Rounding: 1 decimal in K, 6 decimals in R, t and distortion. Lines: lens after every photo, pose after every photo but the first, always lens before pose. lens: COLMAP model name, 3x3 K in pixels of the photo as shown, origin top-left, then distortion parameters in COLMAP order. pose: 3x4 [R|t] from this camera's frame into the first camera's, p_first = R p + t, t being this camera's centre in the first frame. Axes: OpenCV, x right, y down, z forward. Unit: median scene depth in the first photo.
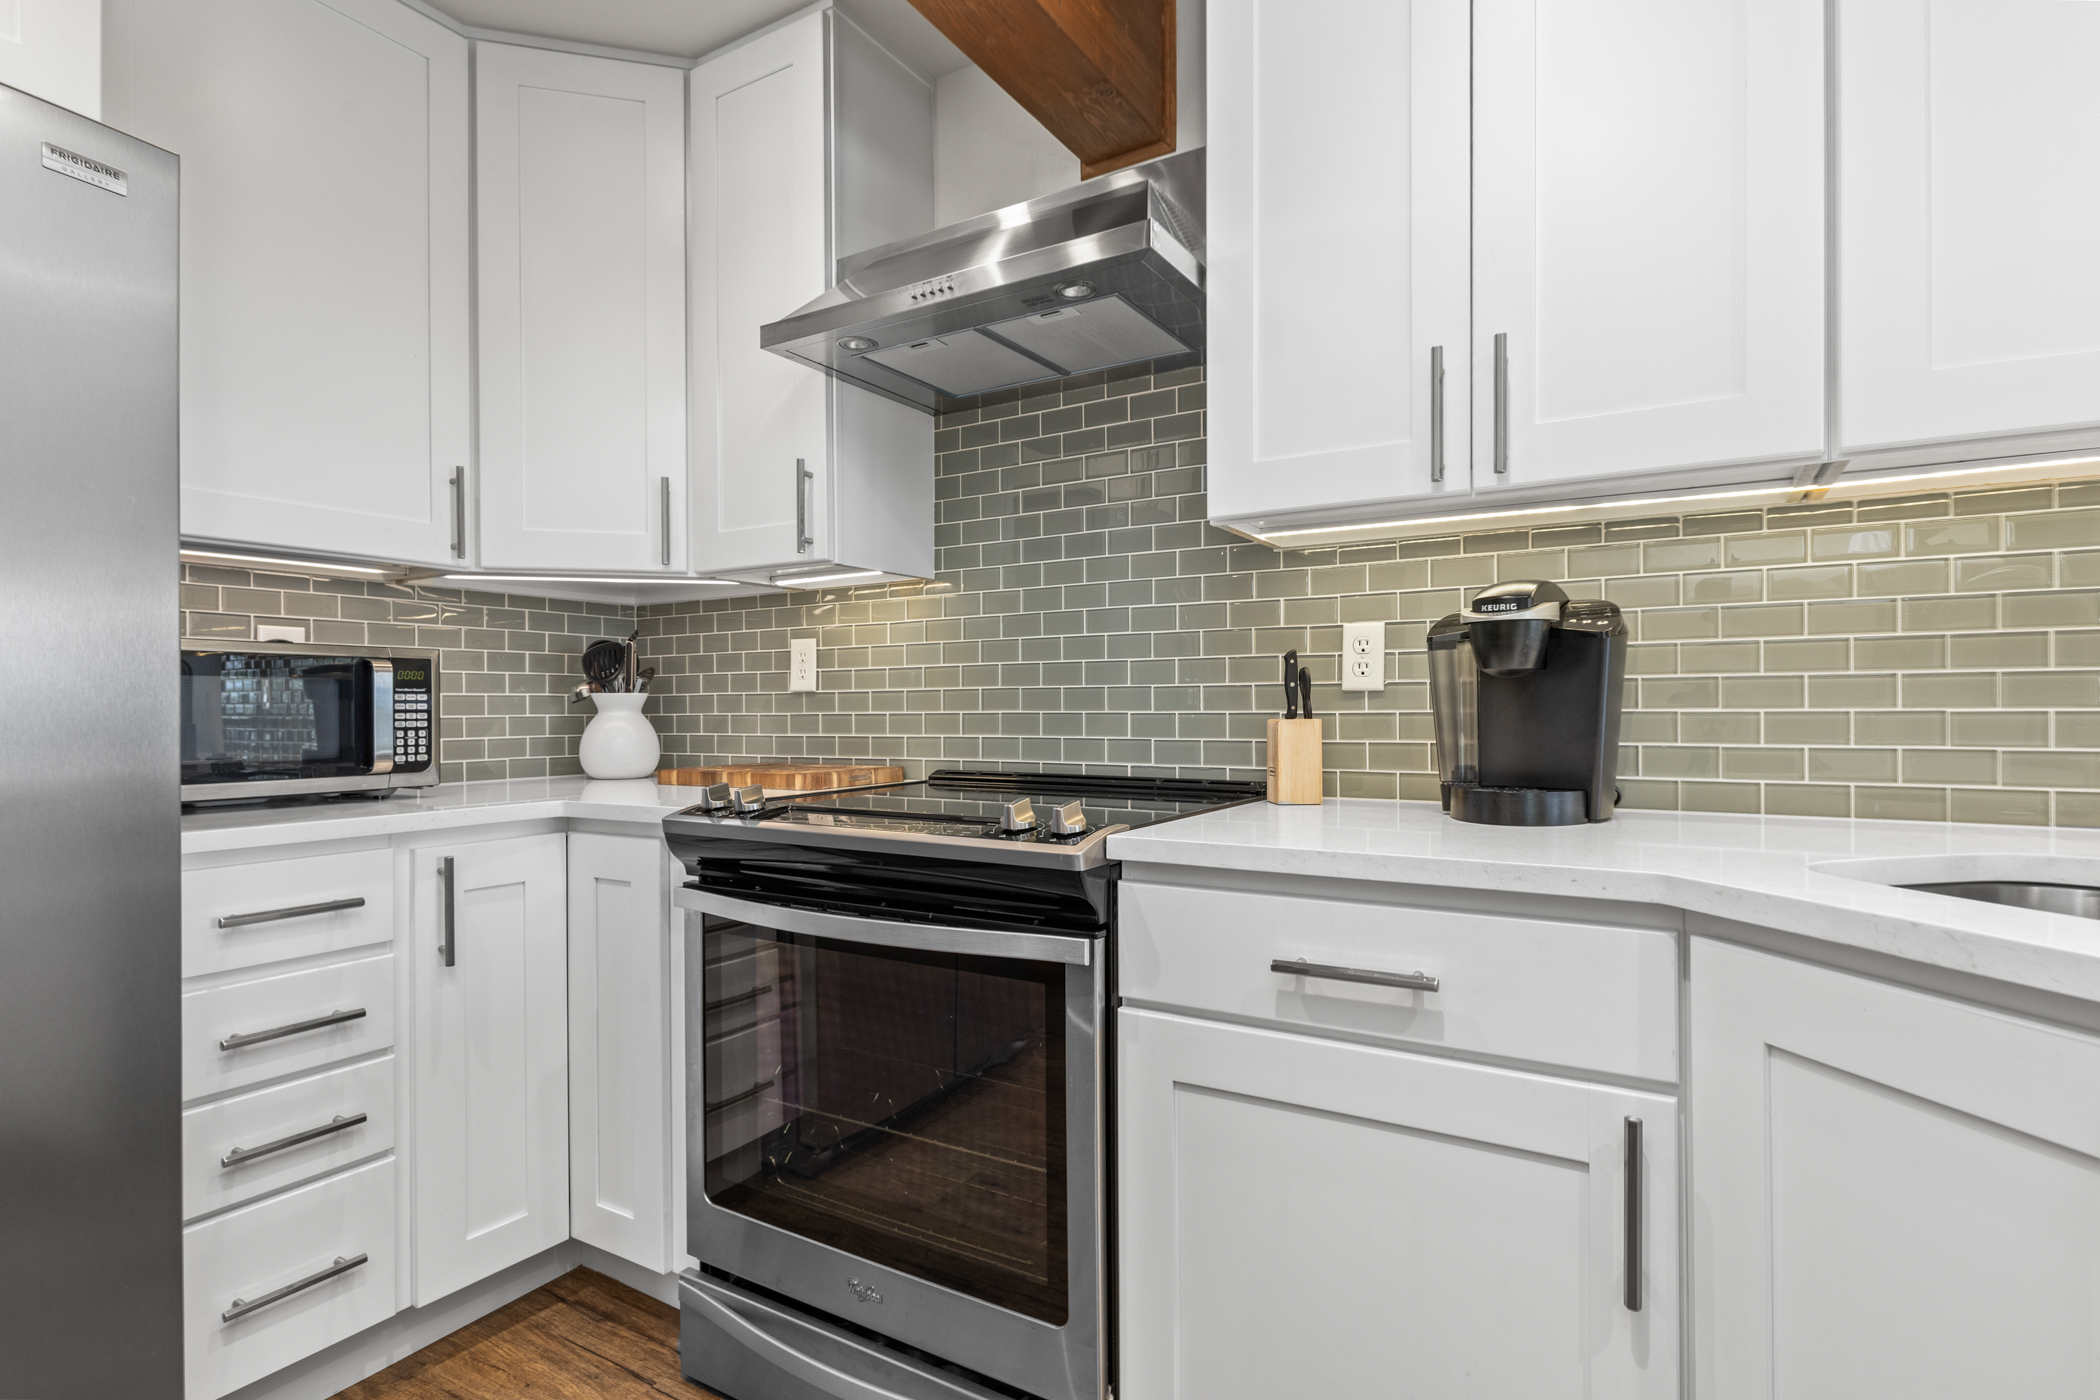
lens RADIAL K [[1029.1, 0, 1054.8], [0, 1029.1, 707.8], [0, 0, 1]] dist [0.009673, -0.002956]
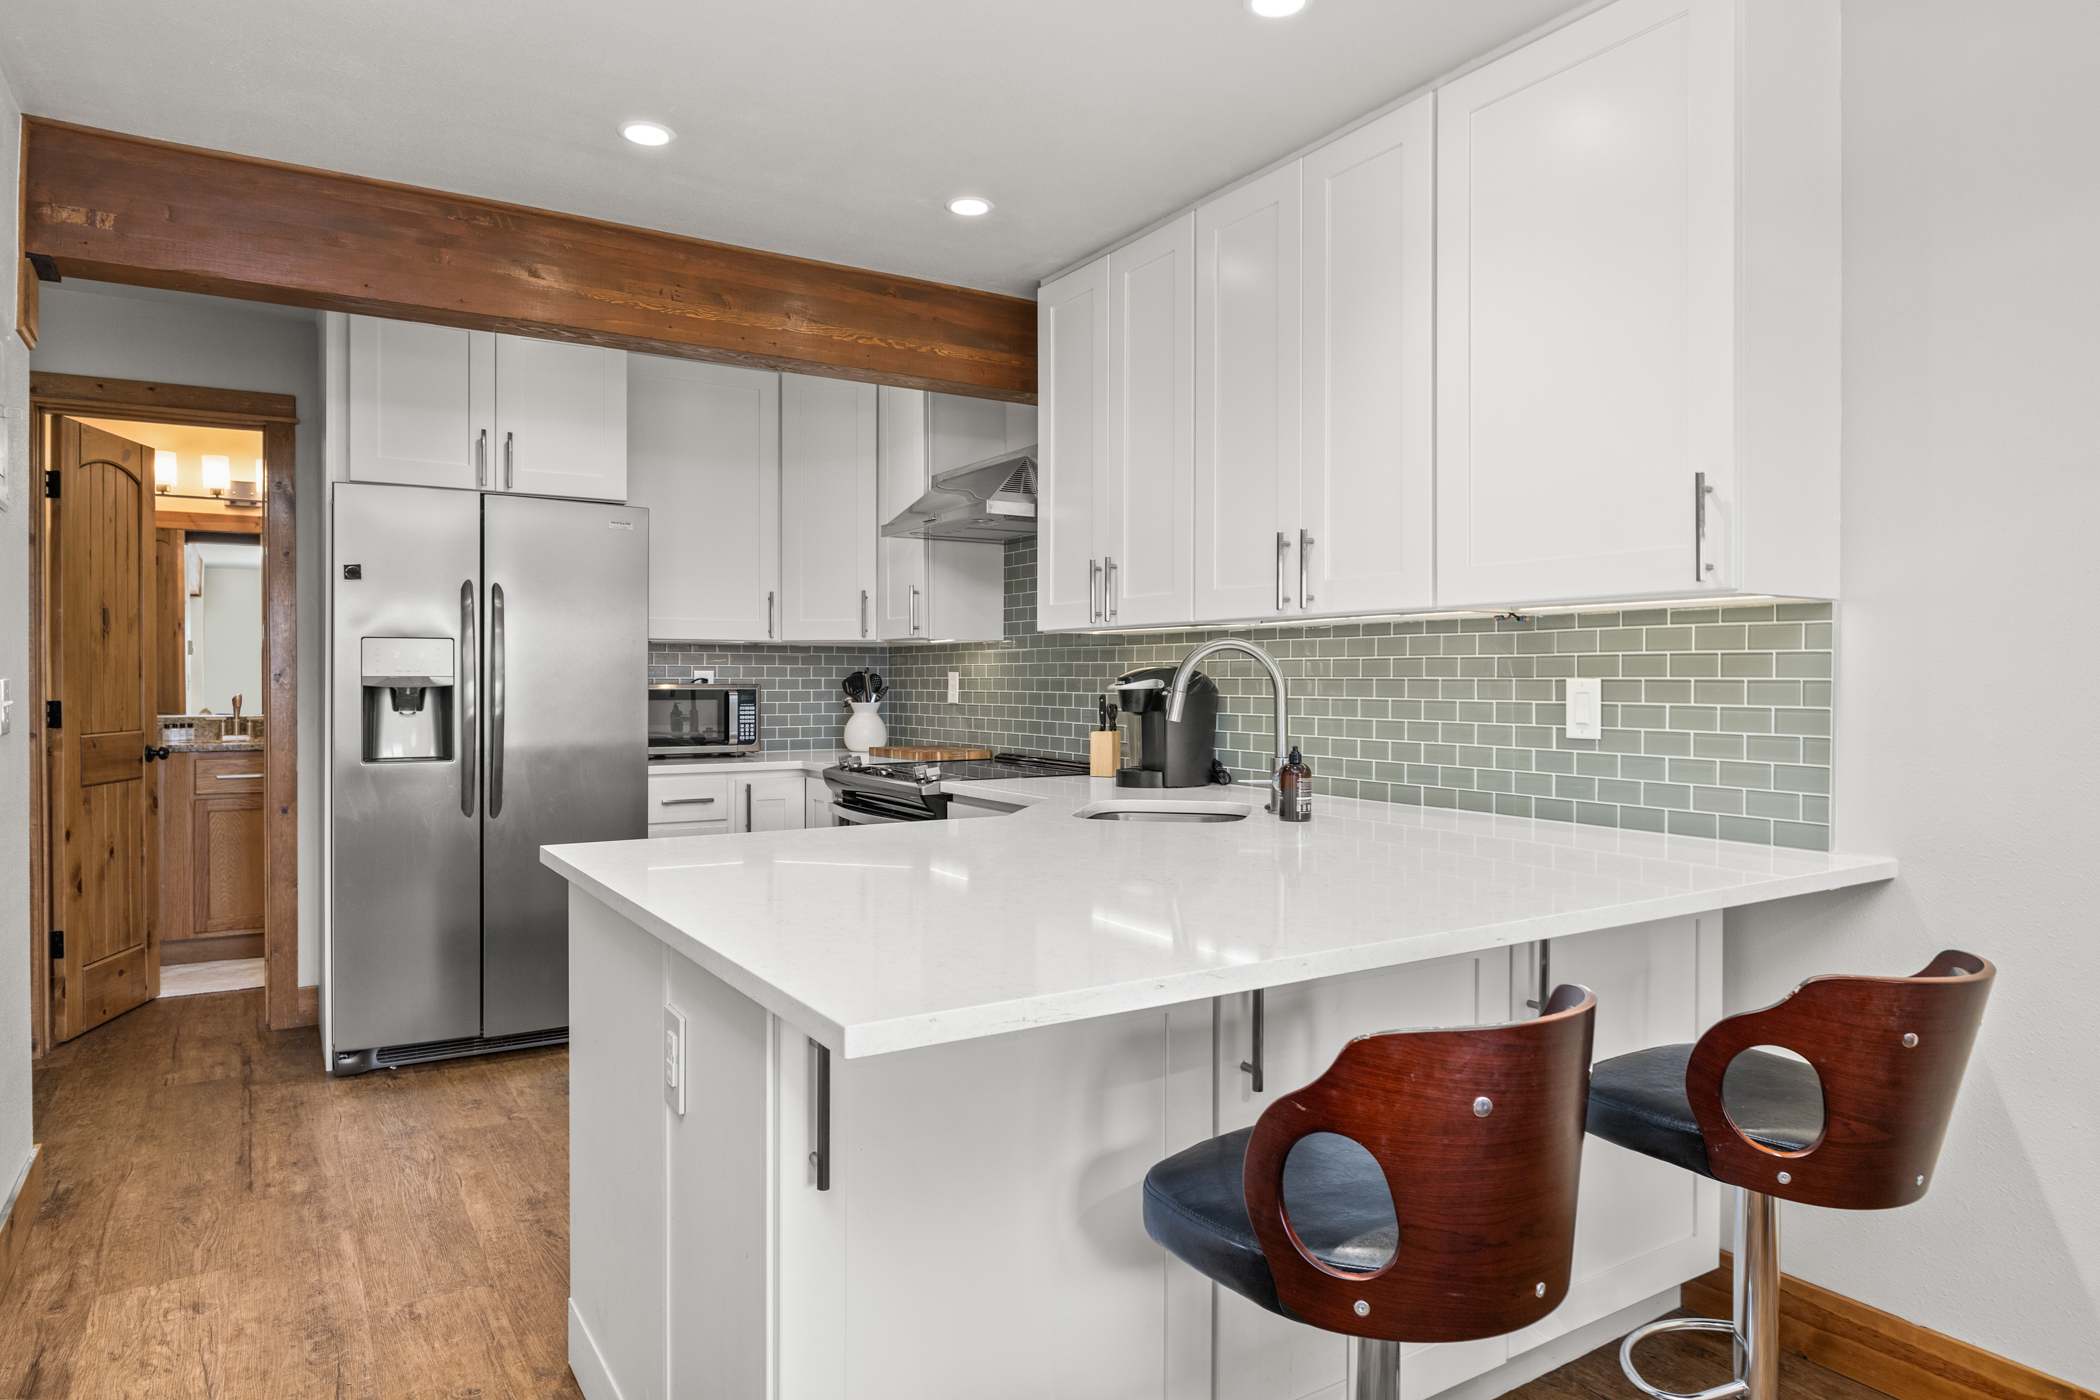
lens RADIAL K [[1264.3, 0, 1036.4], [0, 1264.3, 691.0], [0, 0, 1]] dist [-0.006451, -0.008427]
pose [[0.888527, 0.011920, -0.458670, 1.042706], [-0.007271, 0.999903, 0.011900, -0.078505], [0.458767, -0.007238, 0.888527, -0.973656]]
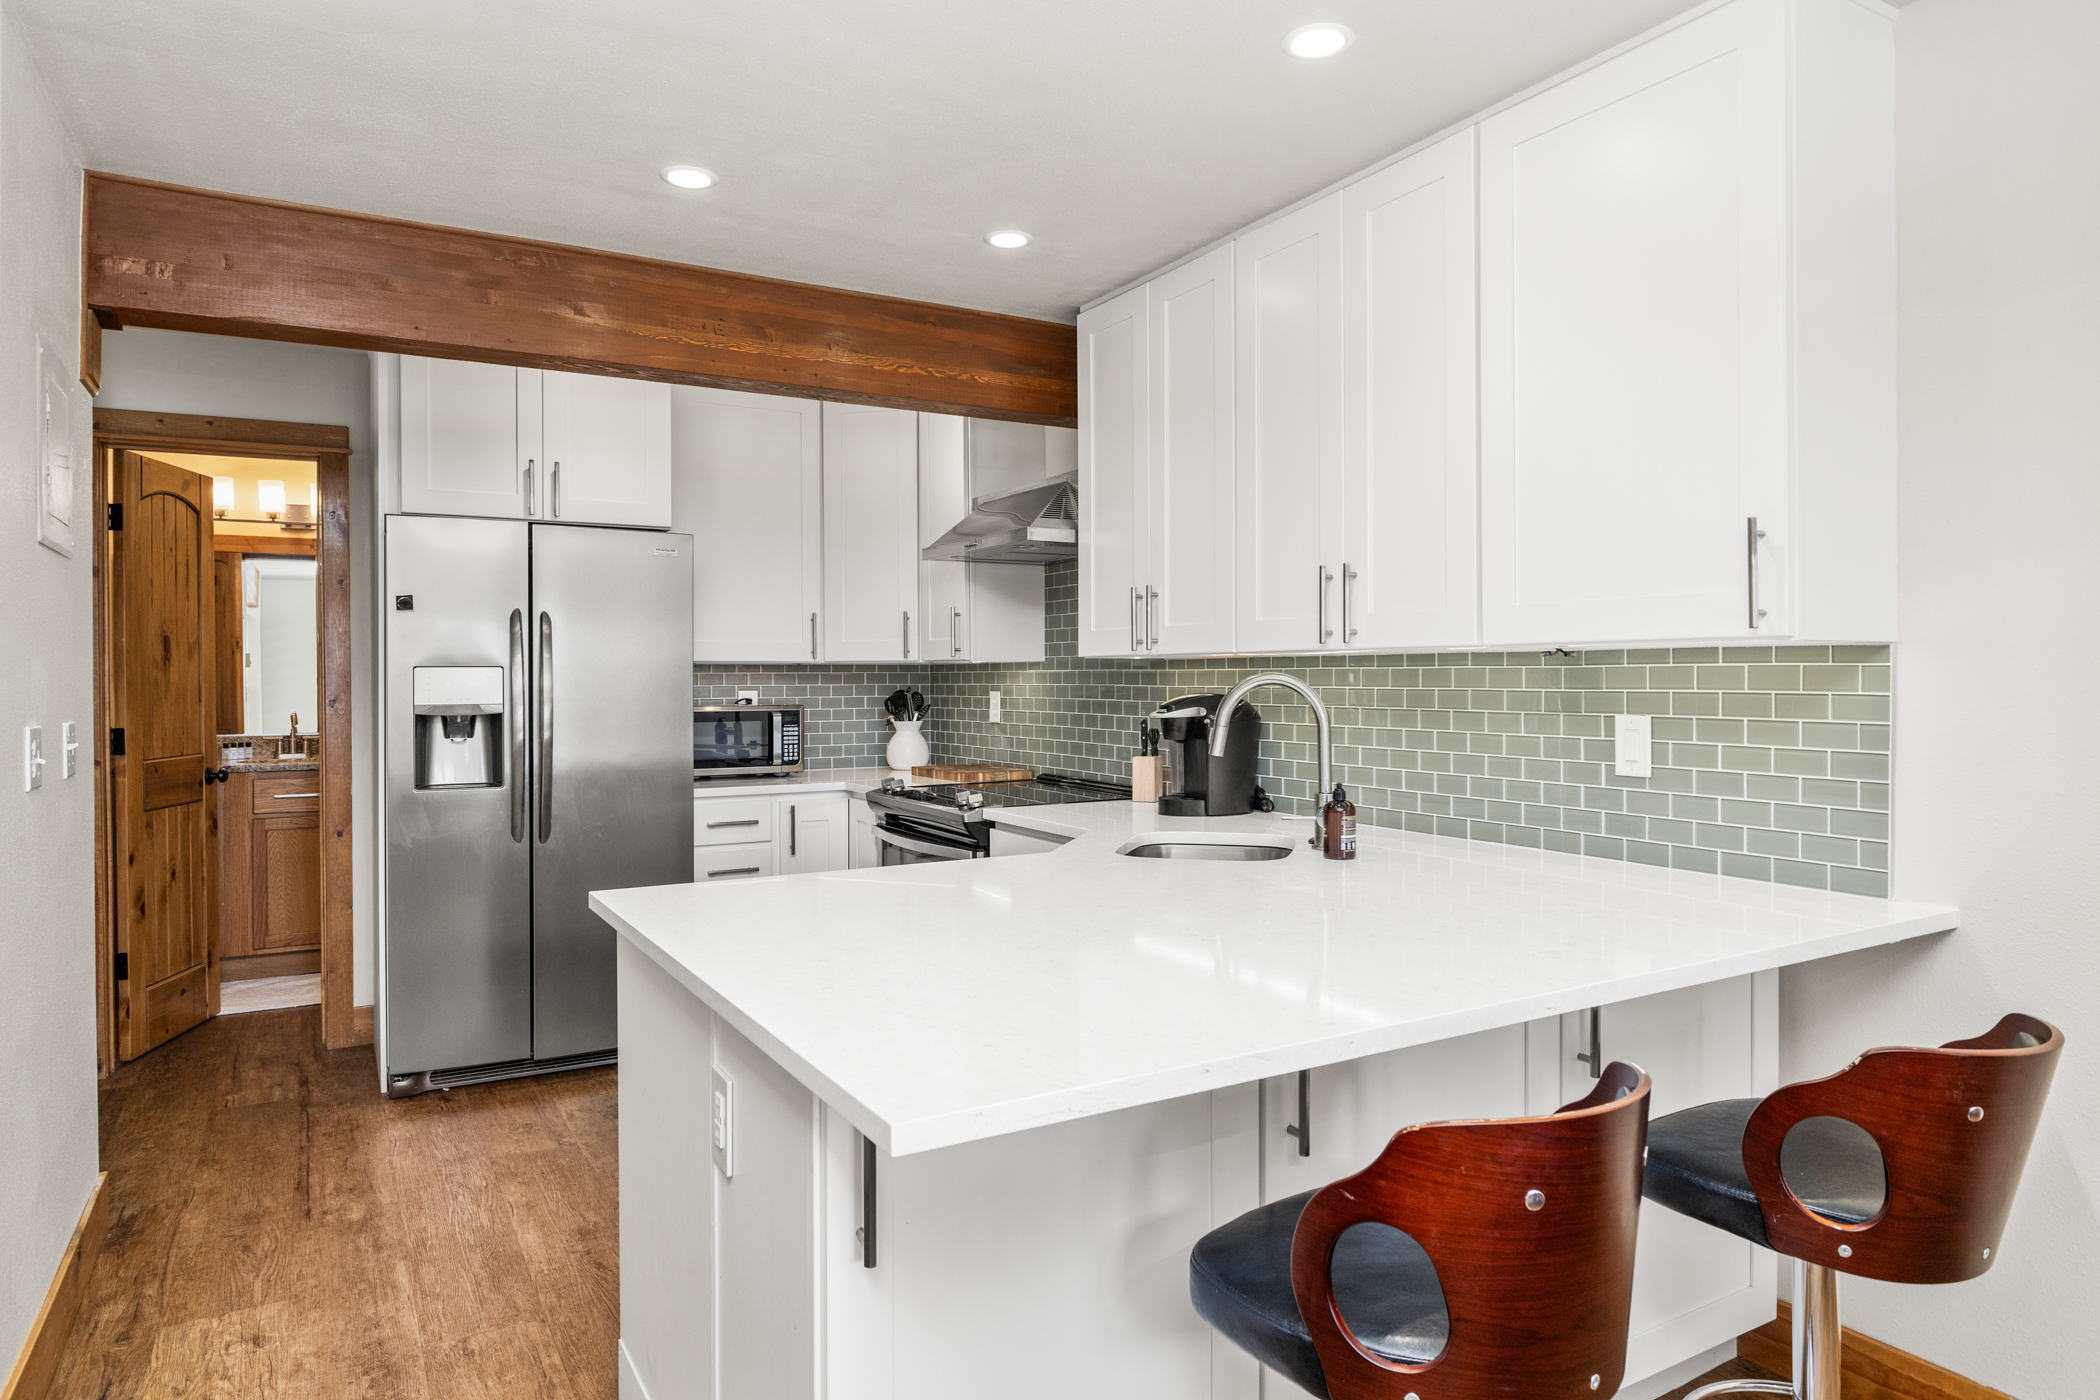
lens RADIAL K [[1264.3, 0, 1036.5], [0, 1264.3, 684.0], [0, 0, 1]] dist [-0.006451, -0.008427]
pose [[0.873366, 0.005954, -0.487028, 1.041308], [-0.001587, 0.999955, 0.009380, -0.125002], [0.487061, -0.007420, 0.873336, -0.974213]]
